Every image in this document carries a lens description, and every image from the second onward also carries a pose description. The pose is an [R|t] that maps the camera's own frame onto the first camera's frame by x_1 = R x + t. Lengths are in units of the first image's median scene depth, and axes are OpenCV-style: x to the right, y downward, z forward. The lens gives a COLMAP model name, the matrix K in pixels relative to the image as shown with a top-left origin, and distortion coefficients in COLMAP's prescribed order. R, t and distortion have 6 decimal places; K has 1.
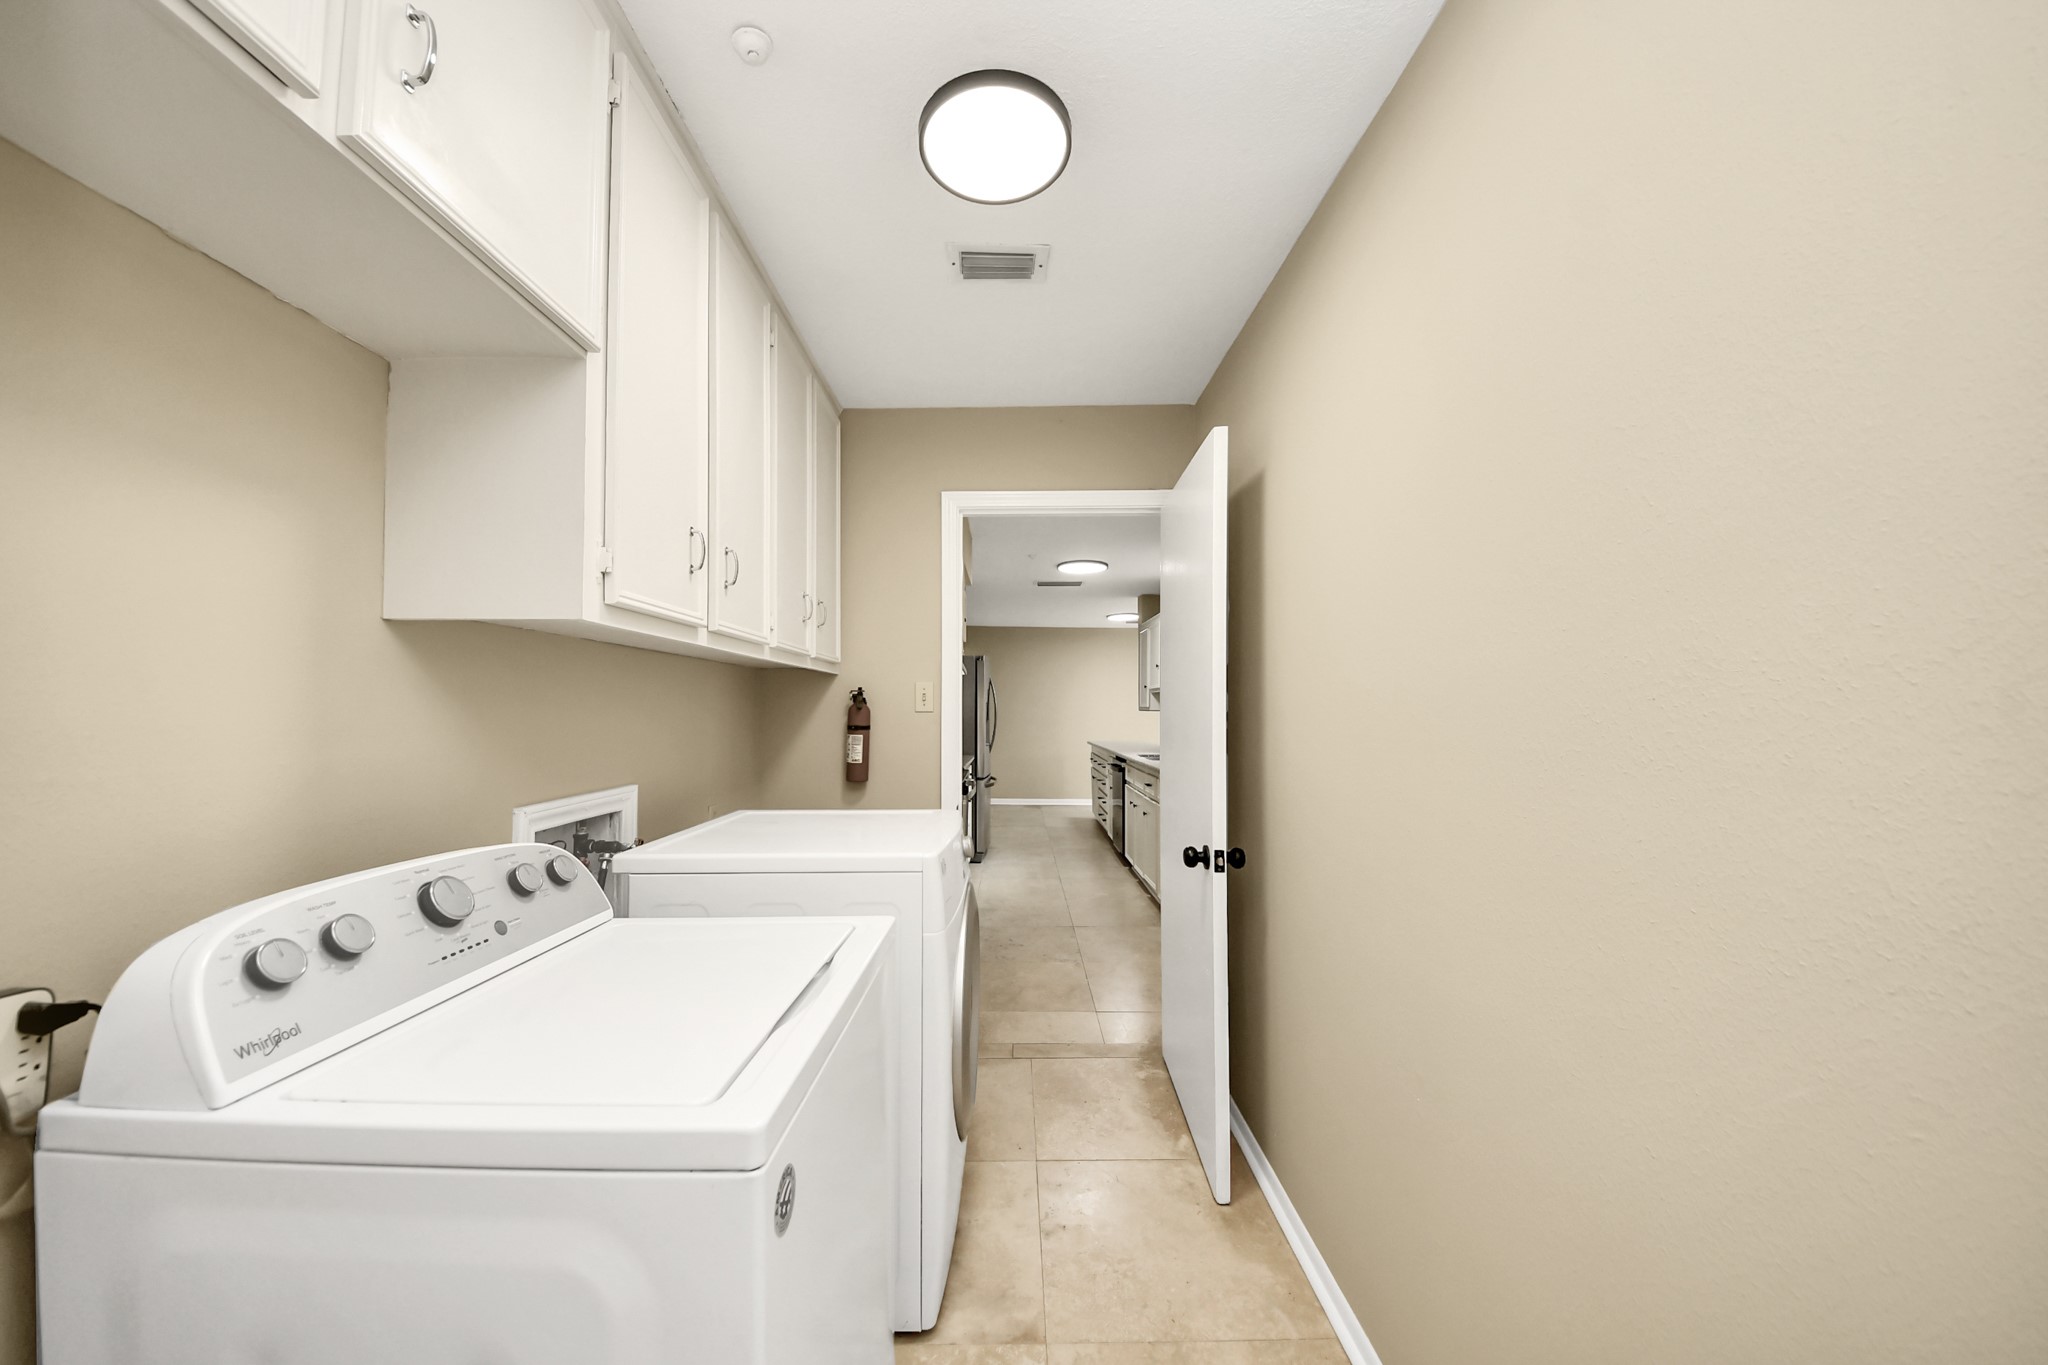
lens RADIAL K [[761.8, 0, 1013.7], [0, 761.8, 685.6], [0, 0, 1]] dist [0.050667, -0.036434]
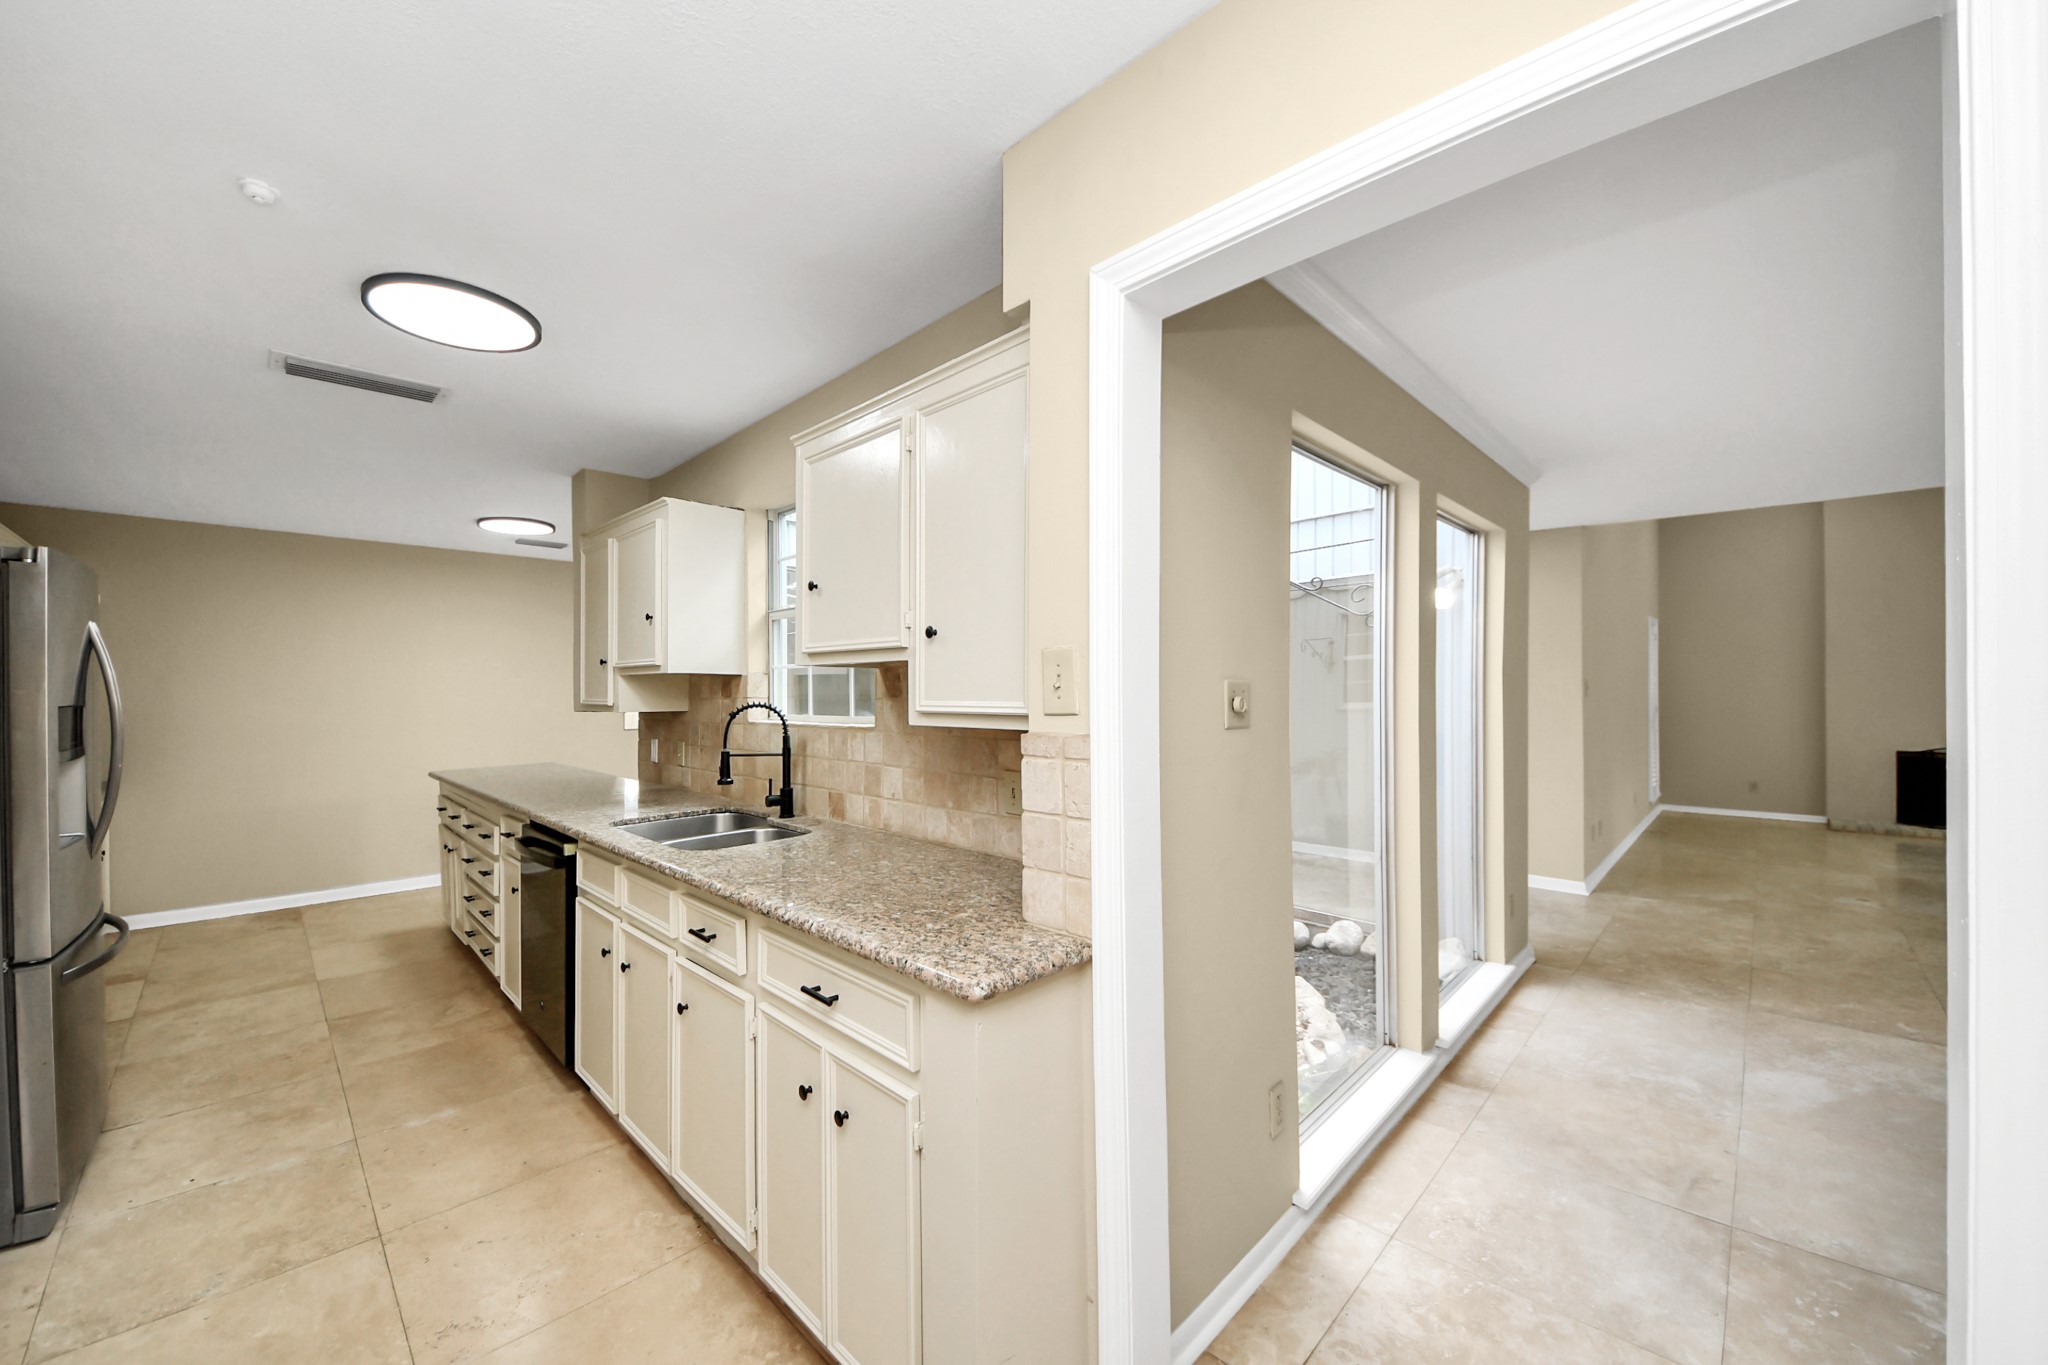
lens RADIAL K [[750.4, 0, 1017.1], [0, 750.4, 690.3], [0, 0, 1]] dist [-0.009944, -0.000005]
pose [[0.695708, -0.006297, 0.718297, 0.019602], [-0.021928, 0.999309, 0.030000, -0.000505], [-0.717990, -0.036622, 0.695090, 0.493846]]
